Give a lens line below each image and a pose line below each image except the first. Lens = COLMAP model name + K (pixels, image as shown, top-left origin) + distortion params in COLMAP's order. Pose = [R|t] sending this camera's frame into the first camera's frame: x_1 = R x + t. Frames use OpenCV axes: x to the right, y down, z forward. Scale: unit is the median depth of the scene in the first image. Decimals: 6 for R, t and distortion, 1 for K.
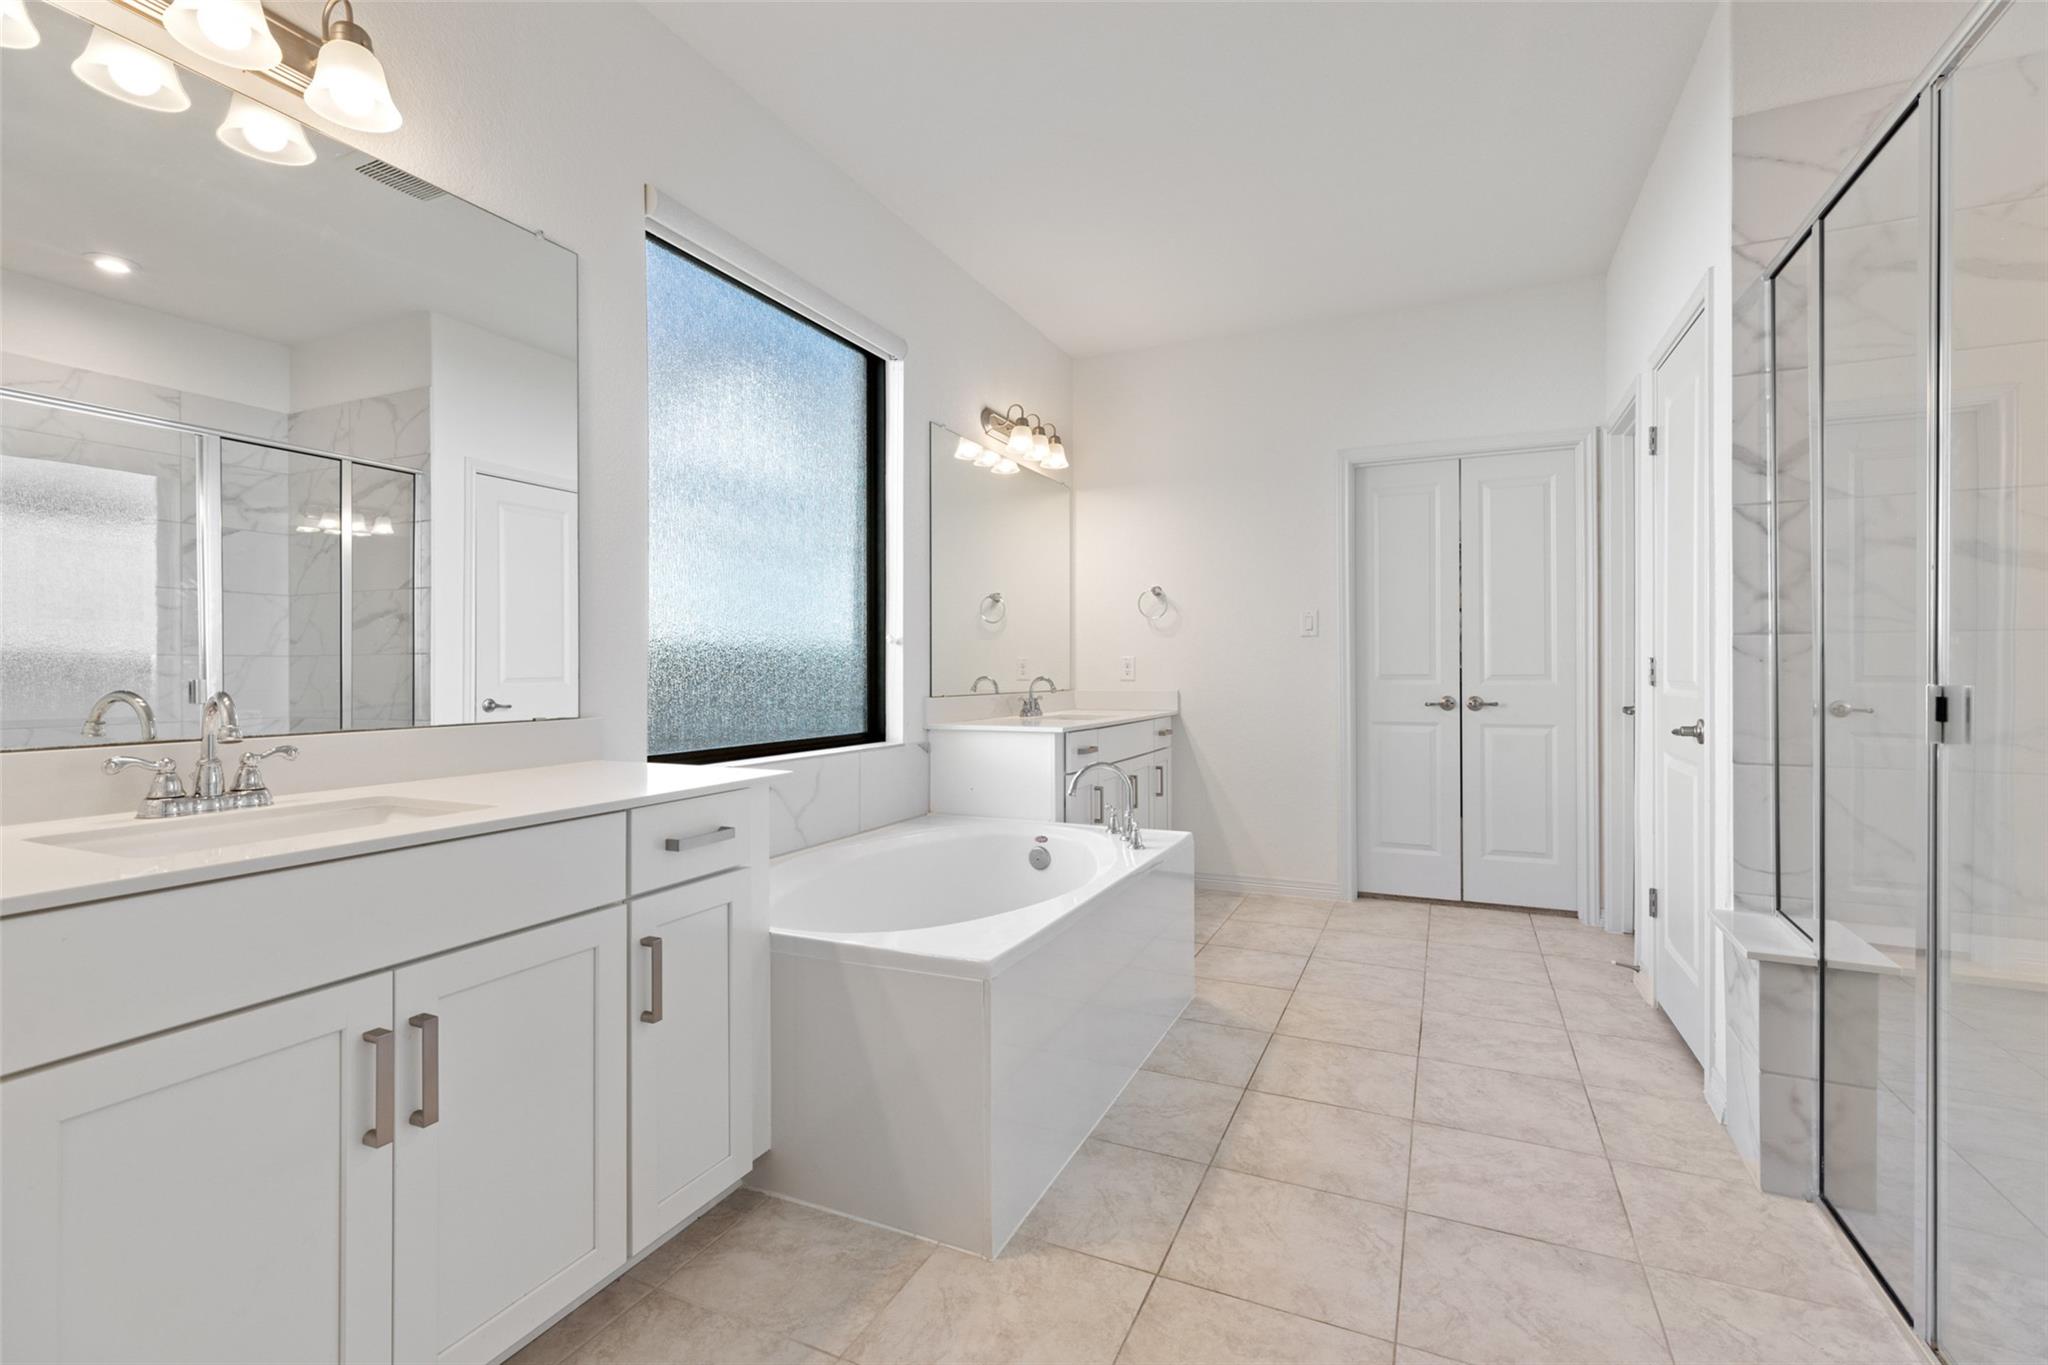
lens RADIAL K [[918.7, 0, 1024.5], [0, 918.7, 672.4], [0, 0, 1]] dist [0.009520, -0.000550]
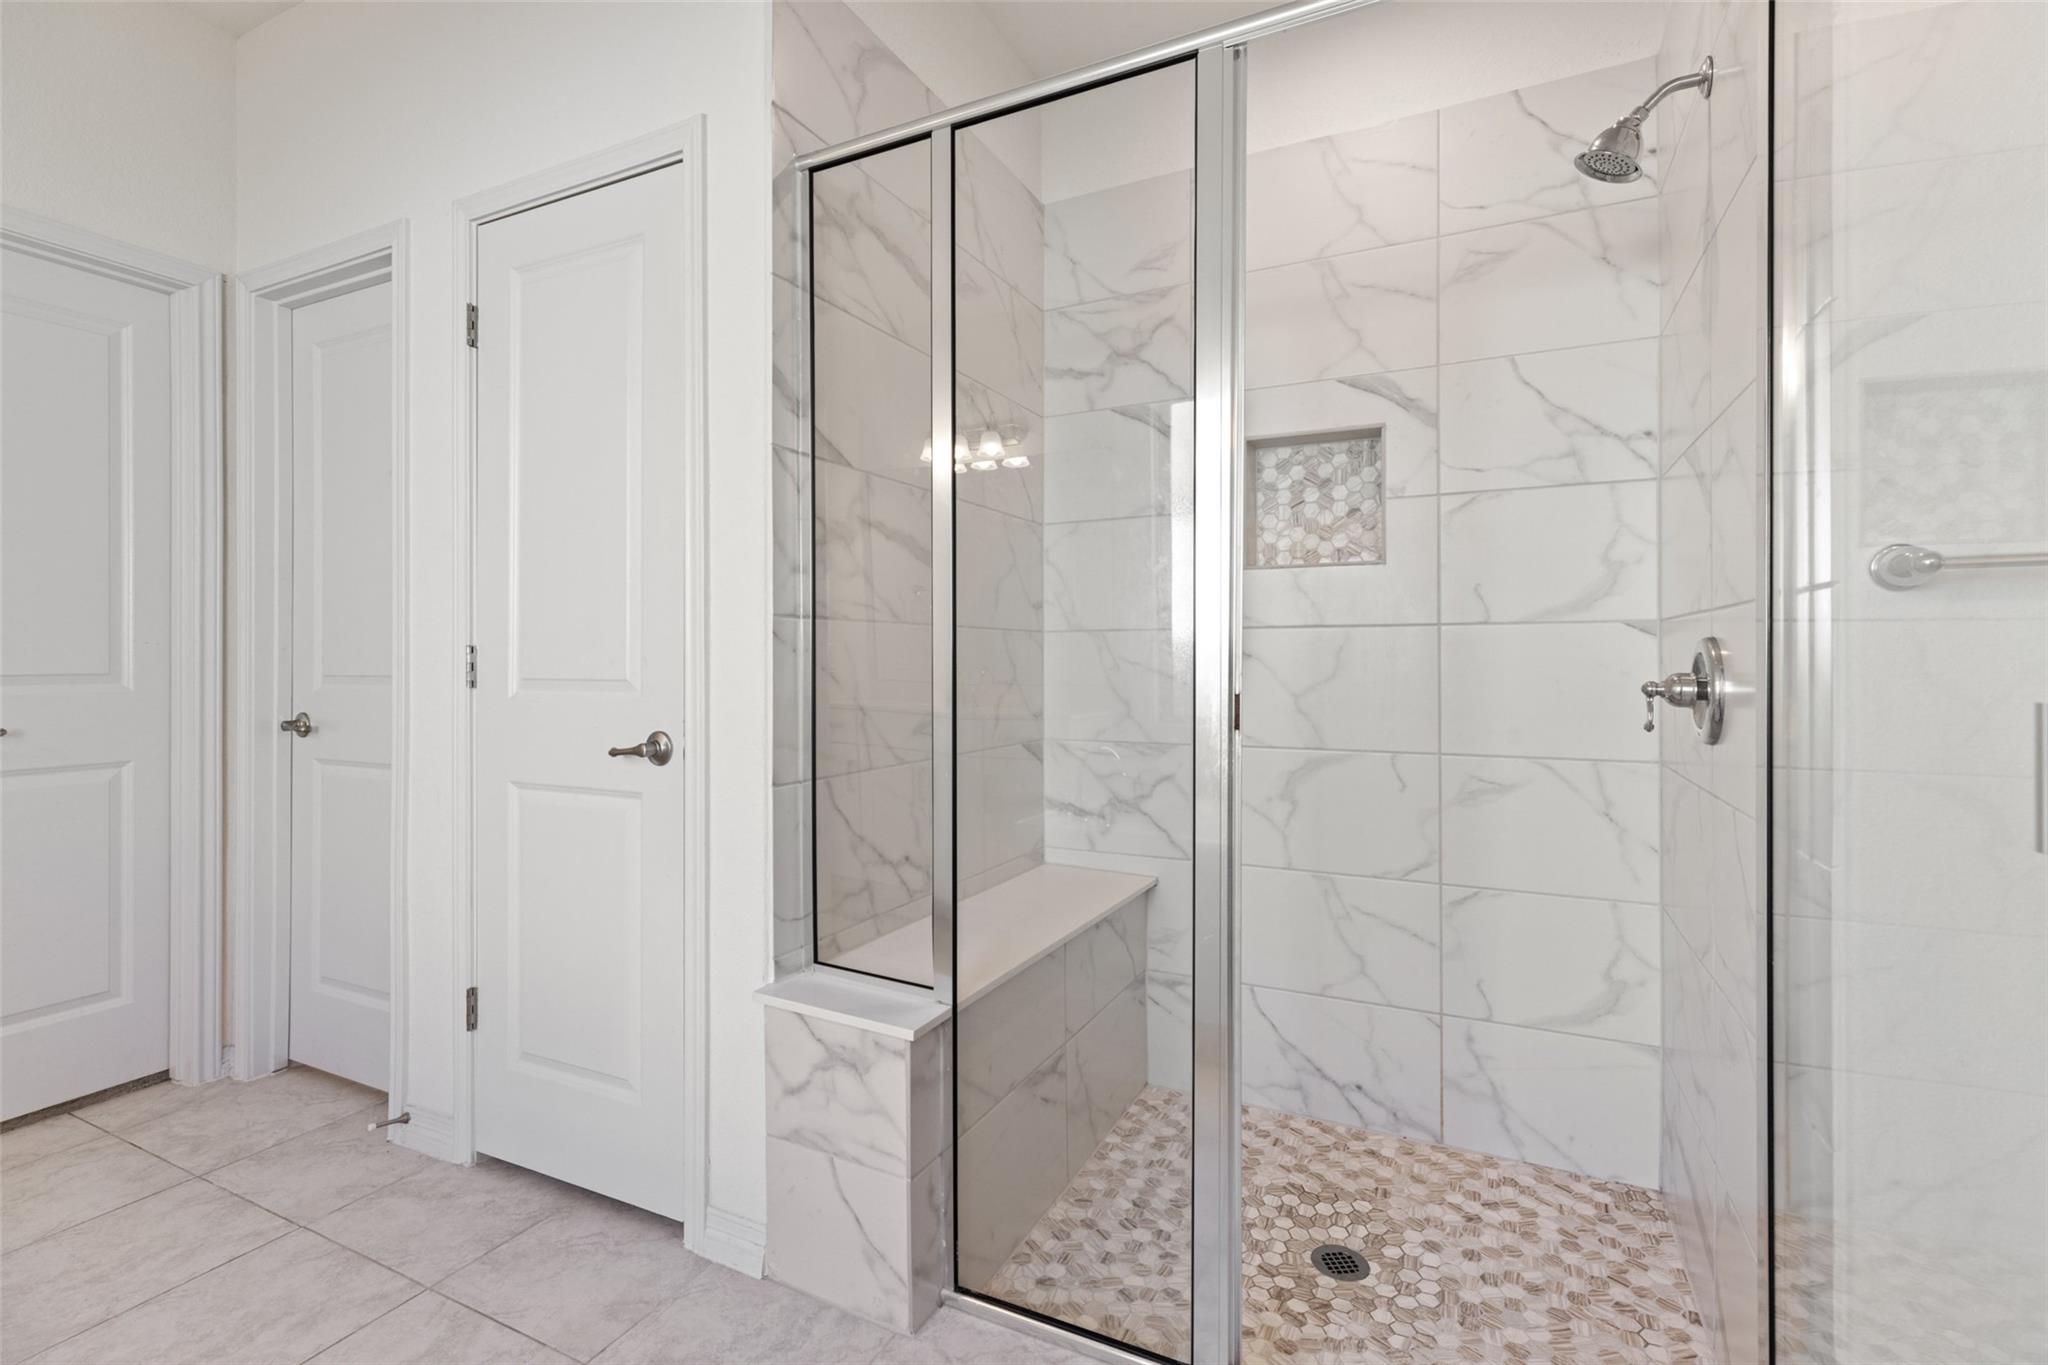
lens RADIAL K [[918.7, 0, 1044.0], [0, 918.7, 659.5], [0, 0, 1]] dist [0.009520, -0.000550]
pose [[0.024751, 0.004674, 0.999683, 0.016222], [0.005633, 0.999973, -0.004814, -0.000584], [-0.999678, 0.005751, 0.024724, 0.580399]]
